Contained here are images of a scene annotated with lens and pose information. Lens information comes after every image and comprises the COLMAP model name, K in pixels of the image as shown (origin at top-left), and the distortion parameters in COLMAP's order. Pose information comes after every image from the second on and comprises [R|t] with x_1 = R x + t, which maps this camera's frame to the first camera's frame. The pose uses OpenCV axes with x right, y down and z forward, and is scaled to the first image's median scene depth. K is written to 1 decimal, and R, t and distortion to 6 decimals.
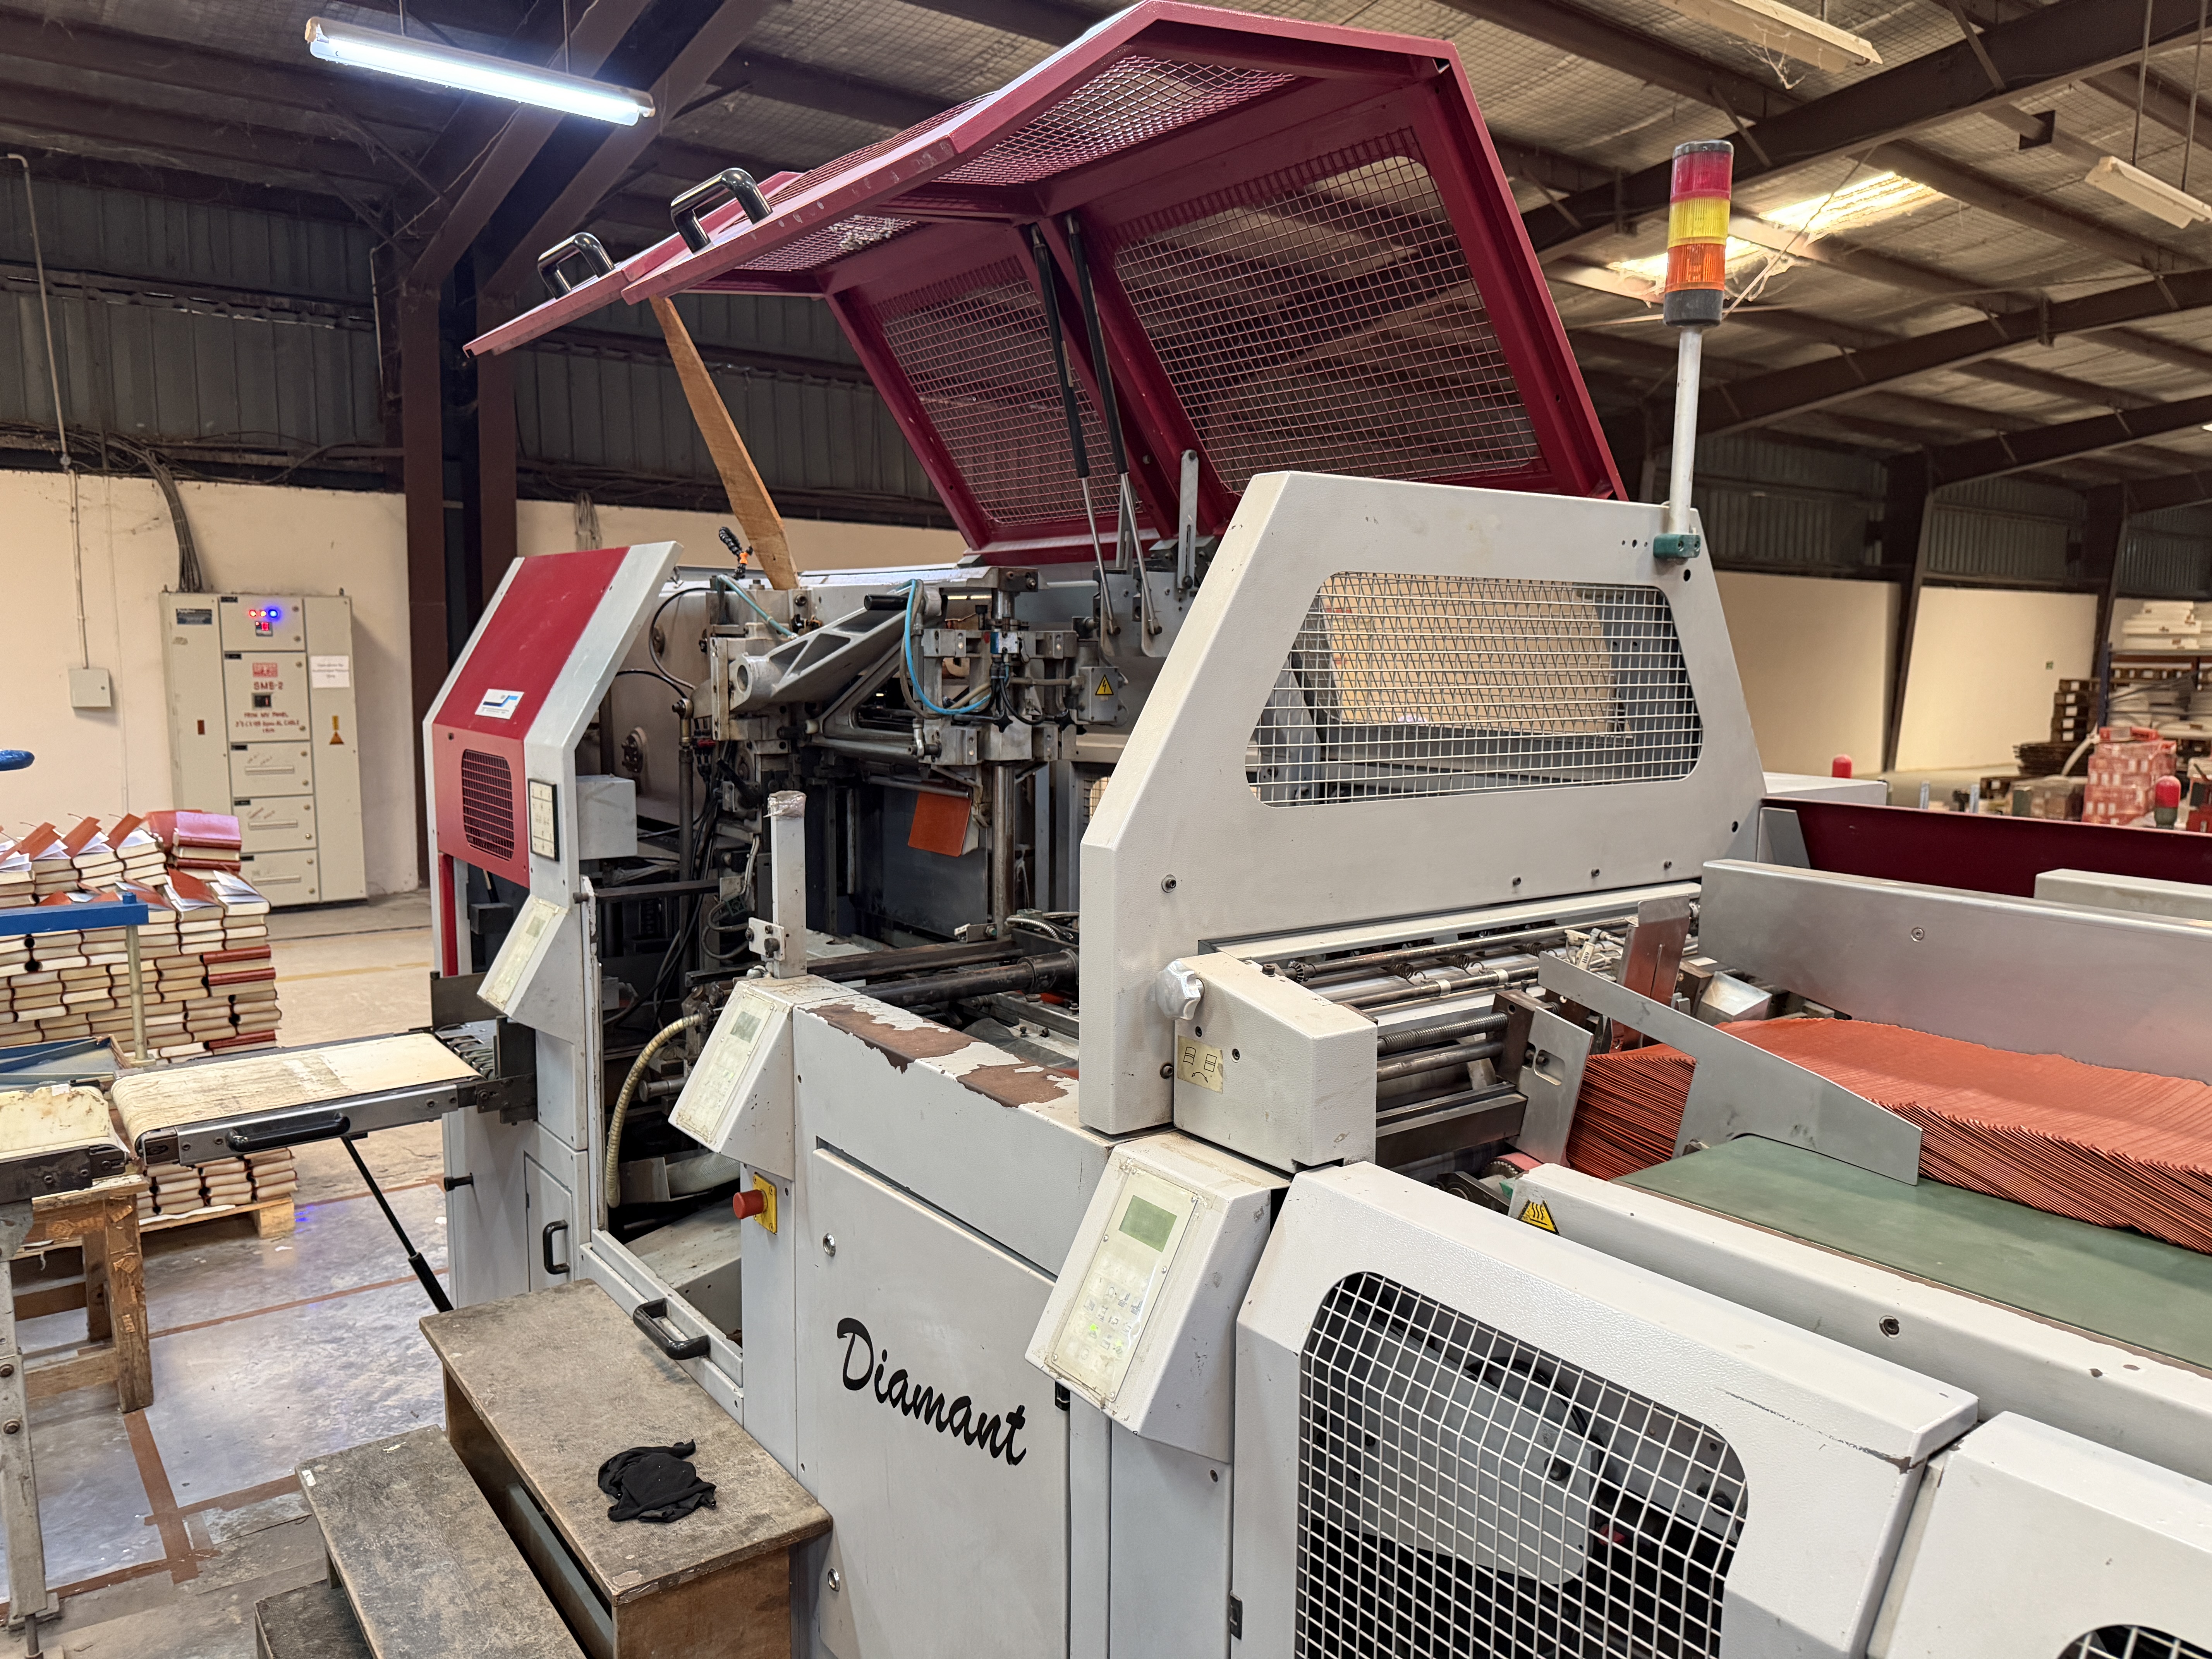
lens RADIAL K [[1566.9, 0, 1113.9], [0, 1566.9, 839.5], [0, 0, 1]] dist [-0.001696, -0.006450]
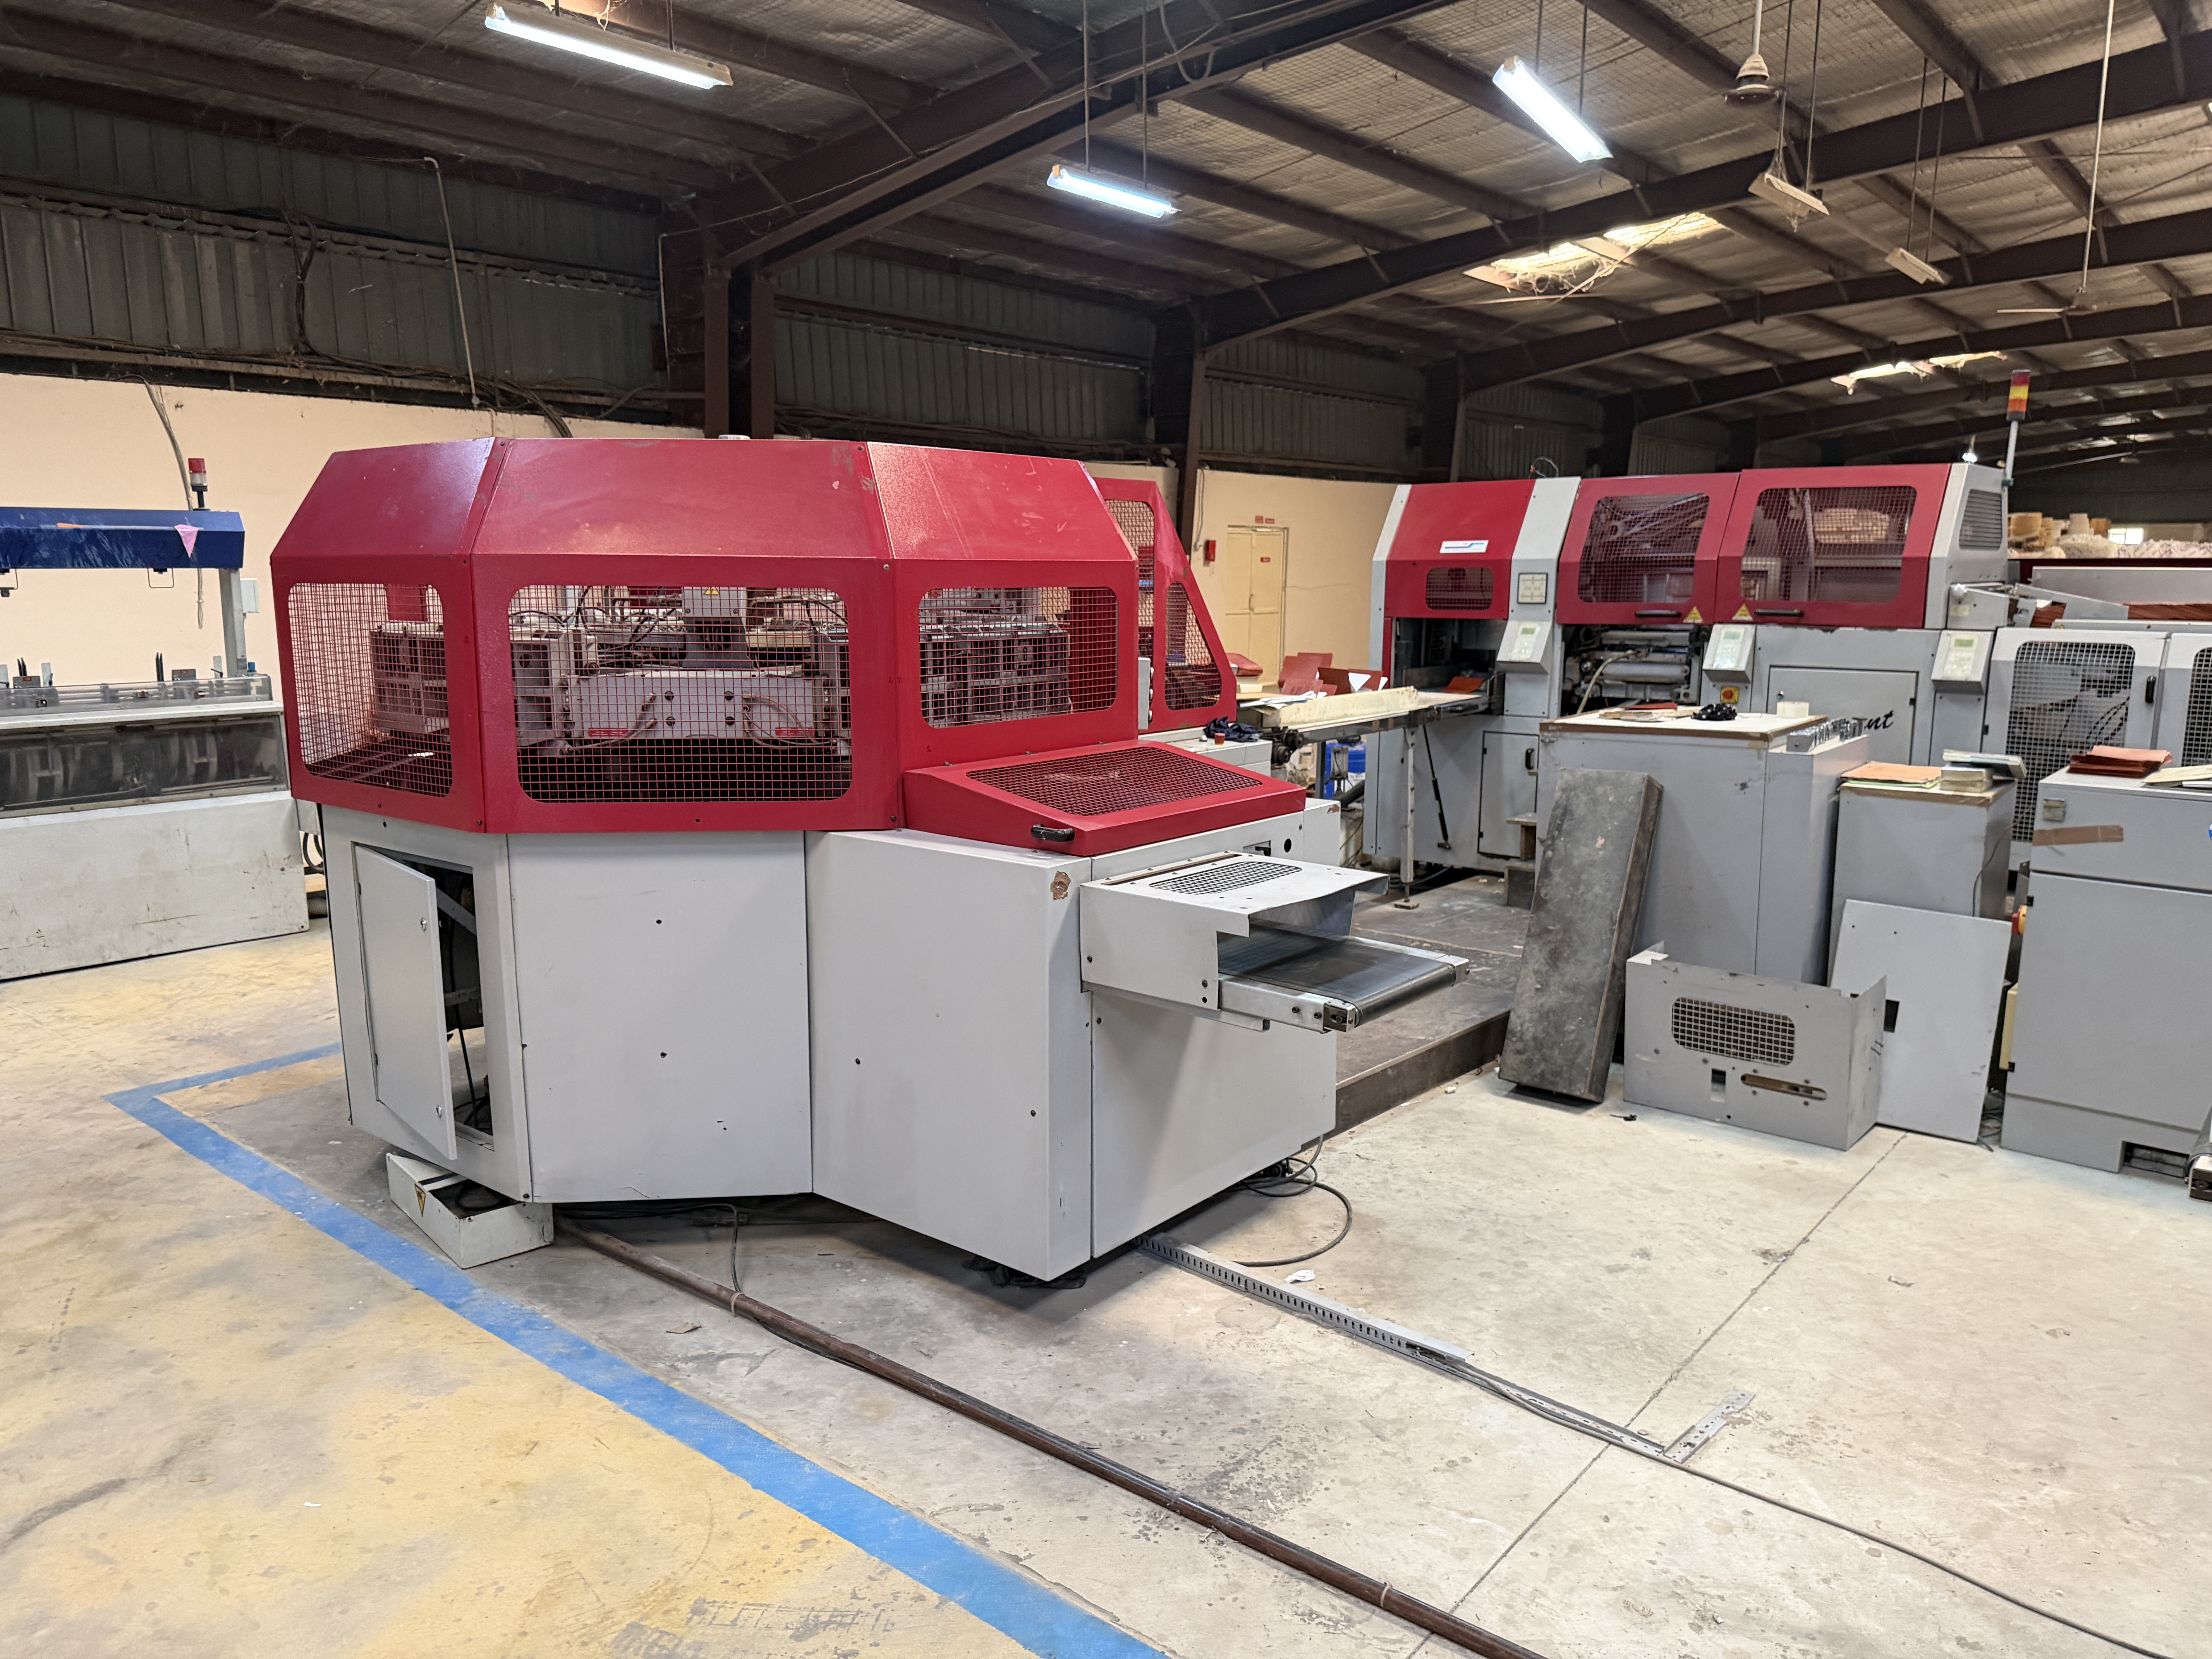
lens RADIAL K [[1548.3, 0, 1110.8], [0, 1548.3, 827.3], [0, 0, 1]] dist [0.052498, -0.070714]
pose [[0.973503, -0.048725, 0.223425, -0.469606], [0.038615, 0.998032, 0.049400, 0.064976], [-0.225392, -0.039464, 0.973469, -0.384648]]
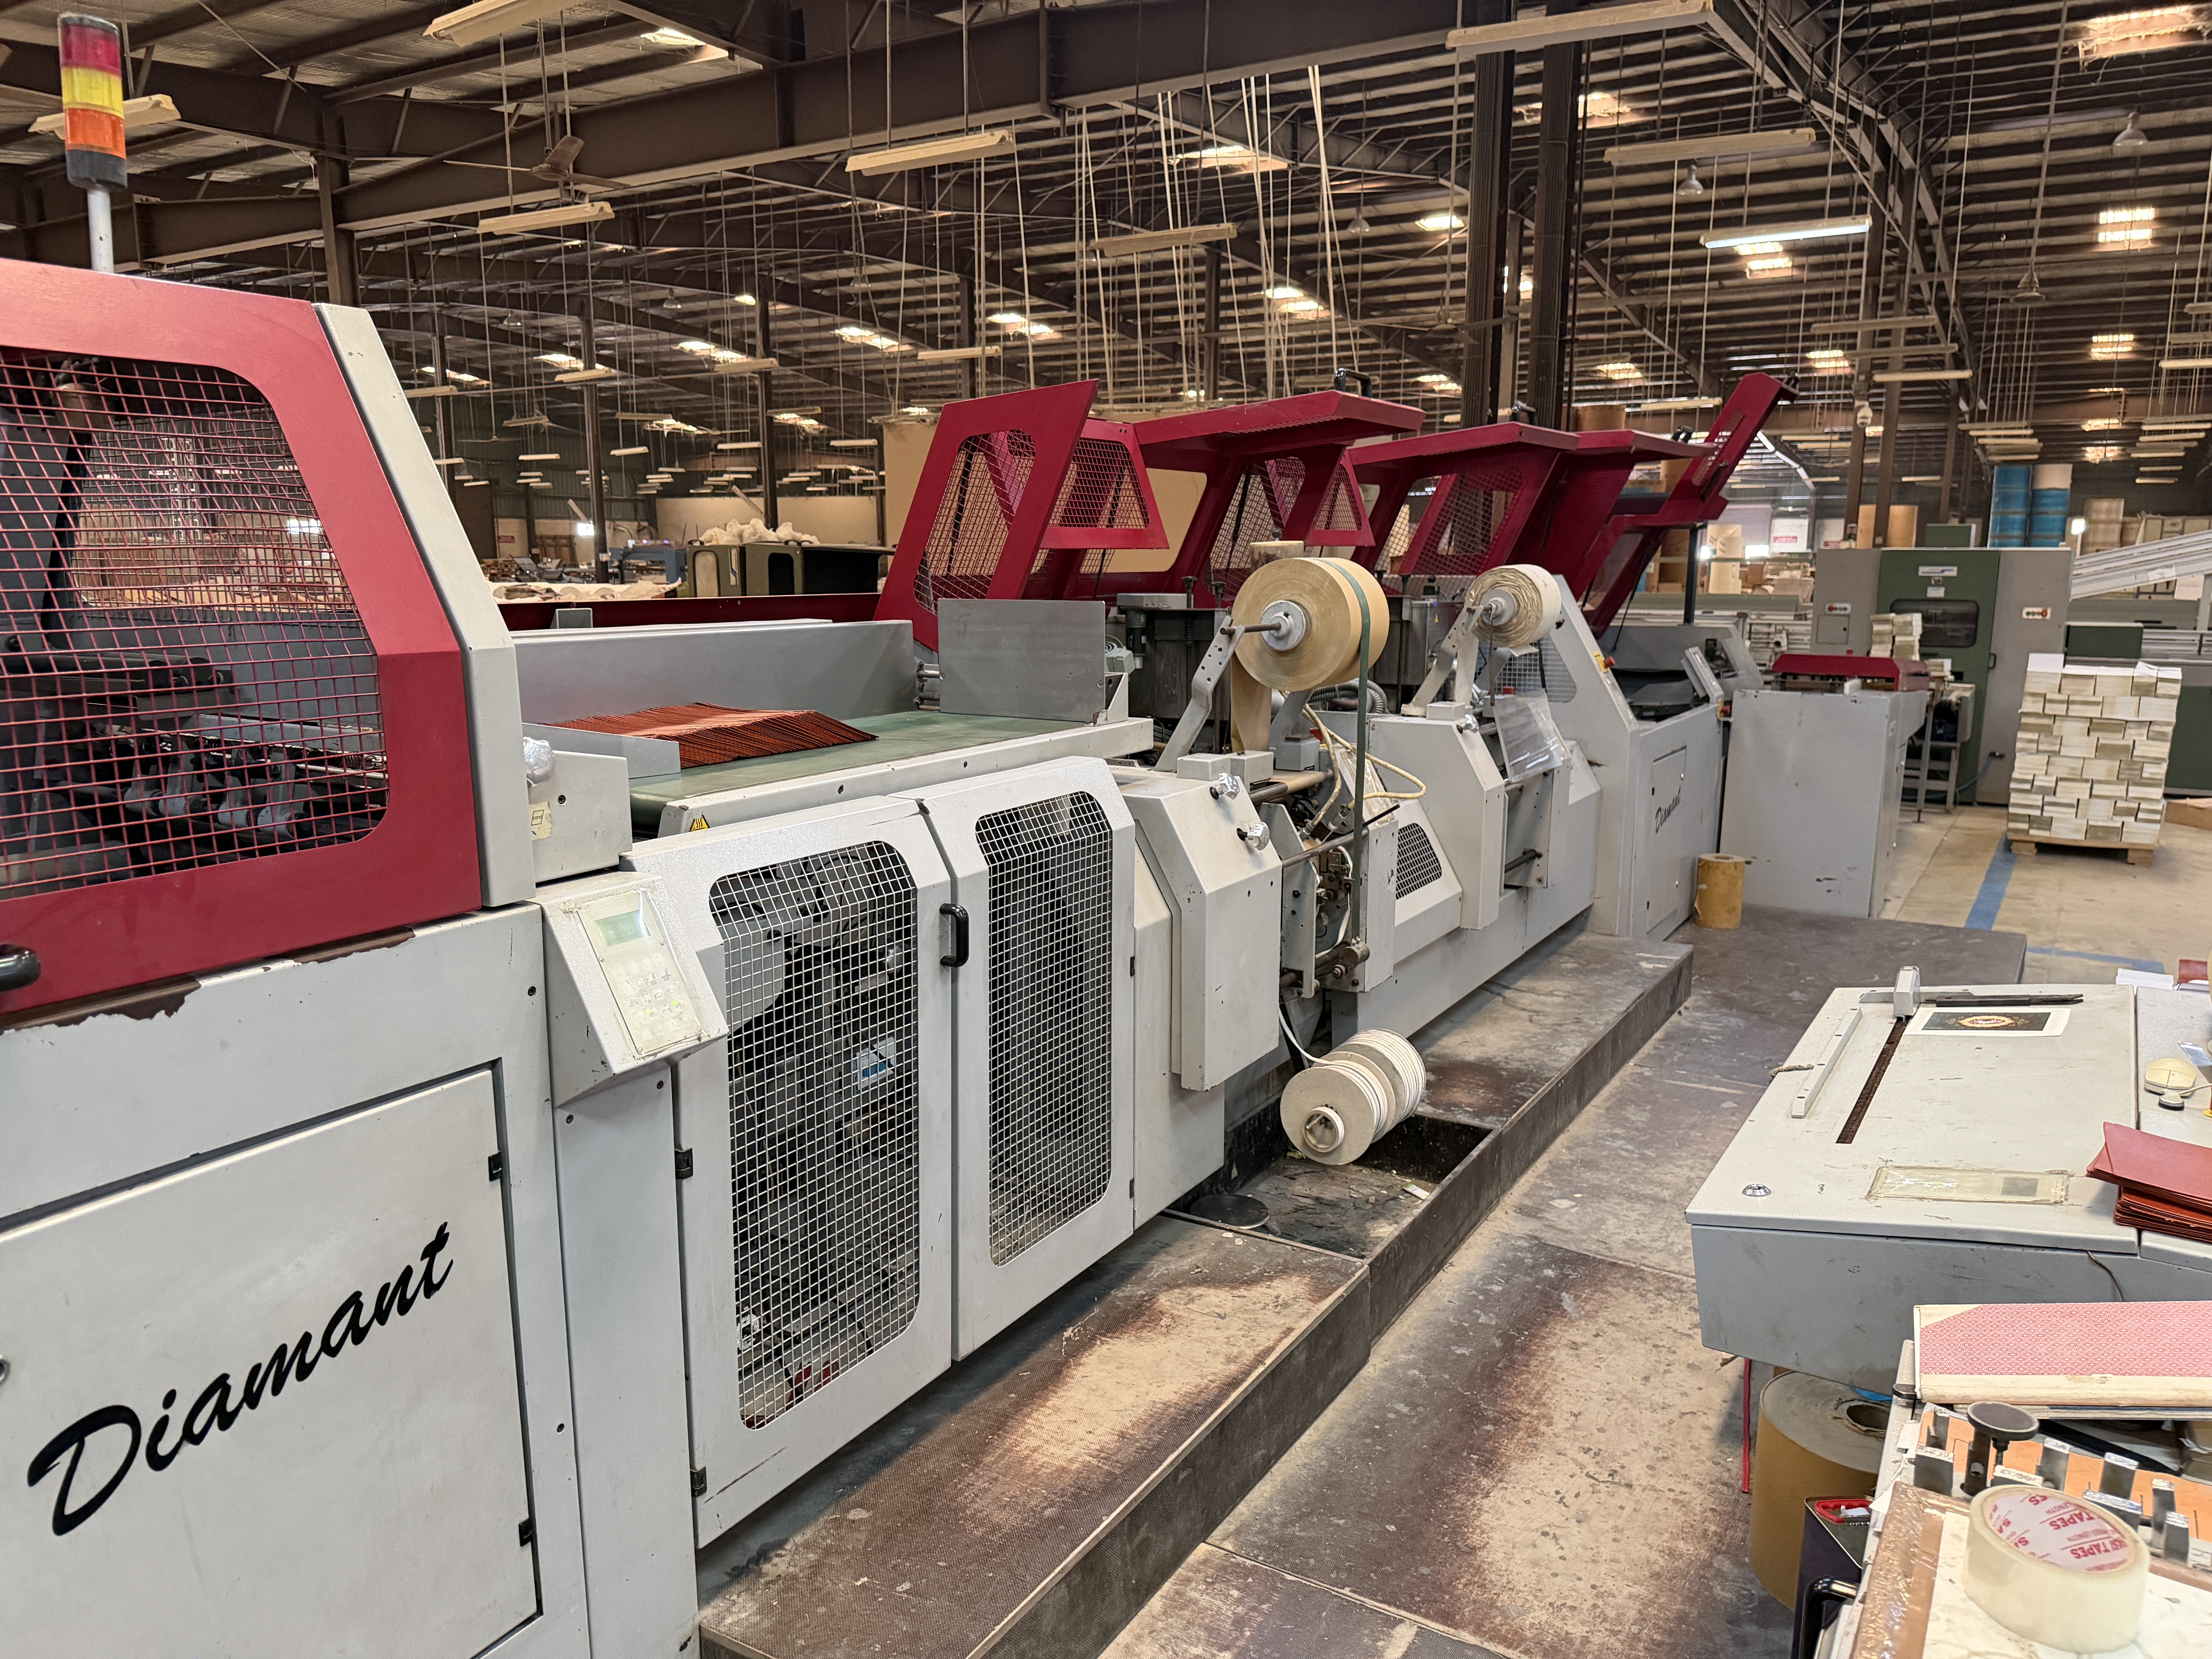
lens RADIAL K [[1560.5, 0, 1104.9], [0, 1560.5, 834.7], [0, 0, 1]] dist [0.004965, -0.009457]
pose [[-0.355805, -0.179517, 0.917157, -0.187652], [0.116126, 0.965280, 0.233987, -0.012337], [-0.927318, 0.189759, -0.322604, 0.149896]]
